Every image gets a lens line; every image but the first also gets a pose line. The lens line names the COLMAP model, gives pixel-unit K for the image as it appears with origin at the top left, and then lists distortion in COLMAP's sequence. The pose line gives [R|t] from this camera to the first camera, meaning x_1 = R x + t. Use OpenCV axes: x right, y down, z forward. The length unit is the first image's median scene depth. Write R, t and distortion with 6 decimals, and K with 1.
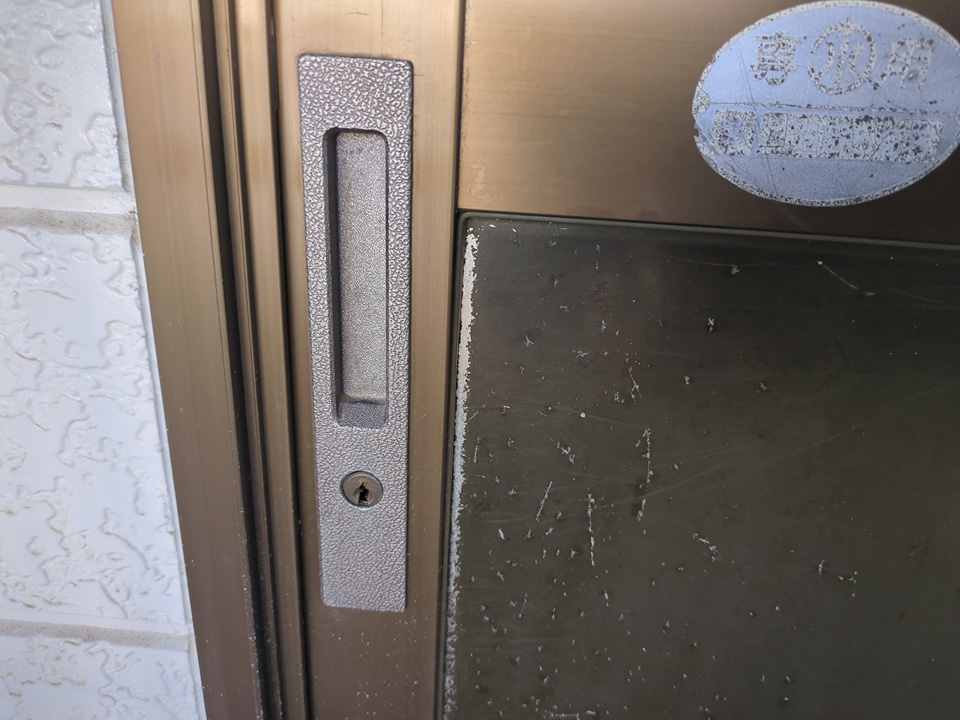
lens RADIAL K [[715.0, 0, 479.8], [0, 715.0, 359.7], [0, 0, 1]] dist [-0.016252, -0.003711]
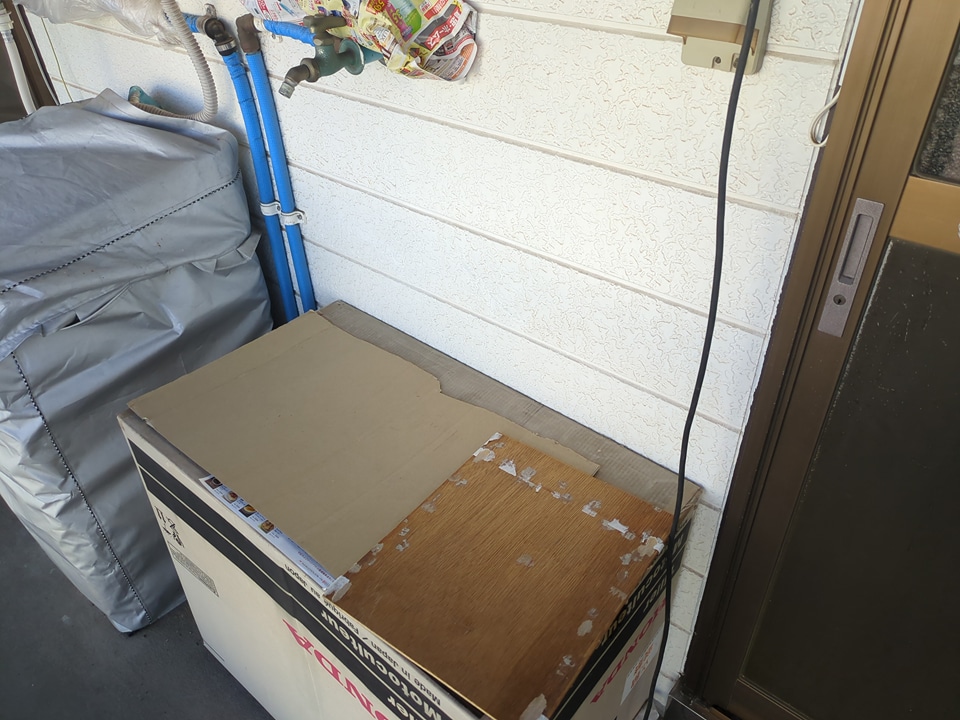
lens RADIAL K [[715.0, 0, 480.7], [0, 715.0, 359.4], [0, 0, 1]] dist [-0.016252, -0.003711]
pose [[0.801606, 0.292961, -0.521154, 0.351758], [-0.161723, 0.945467, 0.282732, -0.266007], [0.575564, -0.142357, 0.805271, -3.046609]]
